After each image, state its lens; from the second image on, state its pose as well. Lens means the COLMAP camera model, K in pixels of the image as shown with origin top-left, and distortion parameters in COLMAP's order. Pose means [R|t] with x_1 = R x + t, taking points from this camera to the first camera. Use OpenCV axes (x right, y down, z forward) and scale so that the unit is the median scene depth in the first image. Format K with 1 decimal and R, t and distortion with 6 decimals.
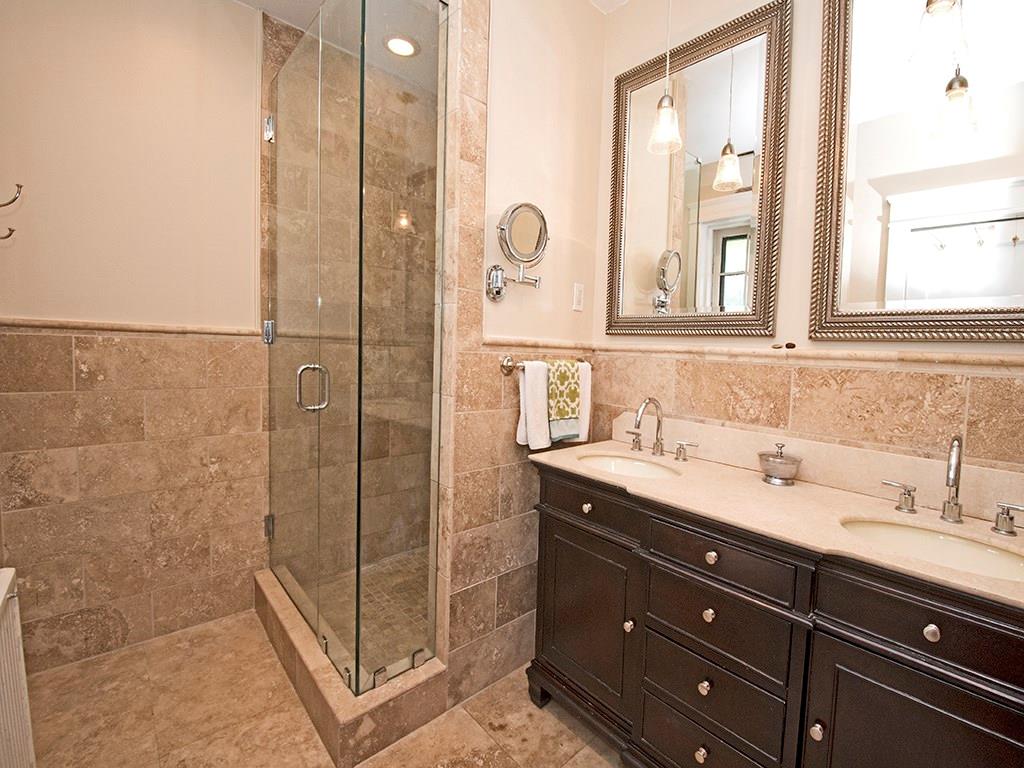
lens RADIAL K [[453.8, 0, 551.3], [0, 453.8, 383.2], [0, 0, 1]] dist [-0.002494, -0.000604]
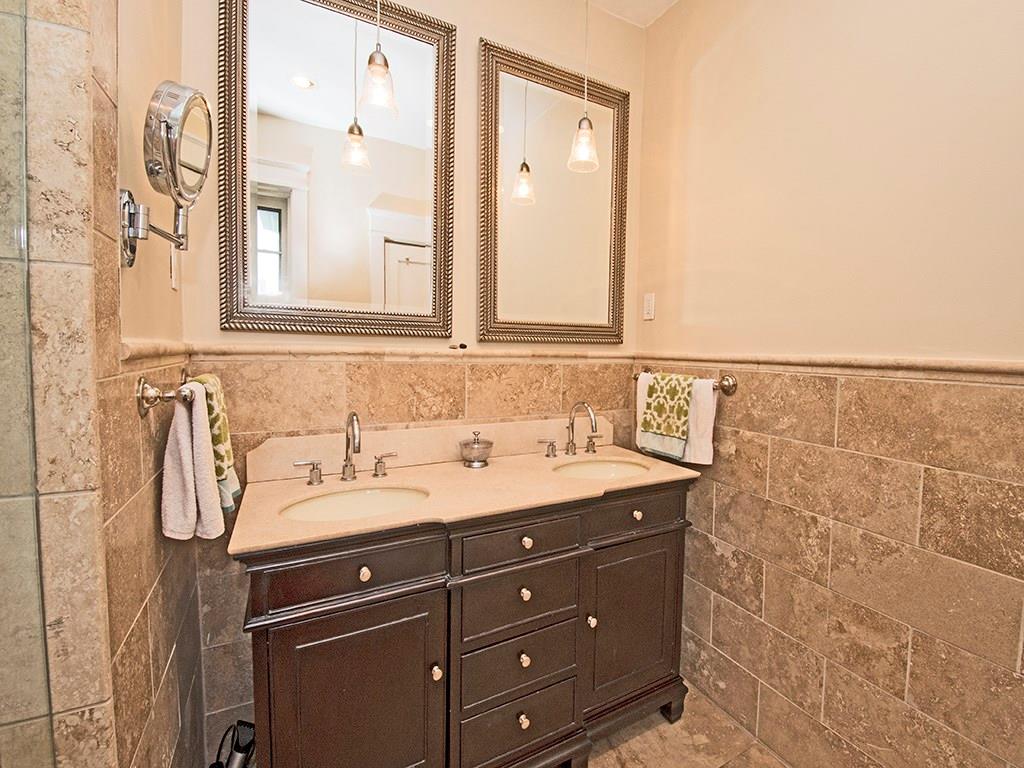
lens RADIAL K [[448.9, 0, 528.0], [0, 448.9, 379.2], [0, 0, 1]] dist [0.003602, -0.000793]
pose [[0.270900, -0.087696, 0.958605, -0.516189], [0.070393, 0.994980, 0.071131, -0.067281], [-0.960030, 0.048209, 0.275713, 0.523874]]
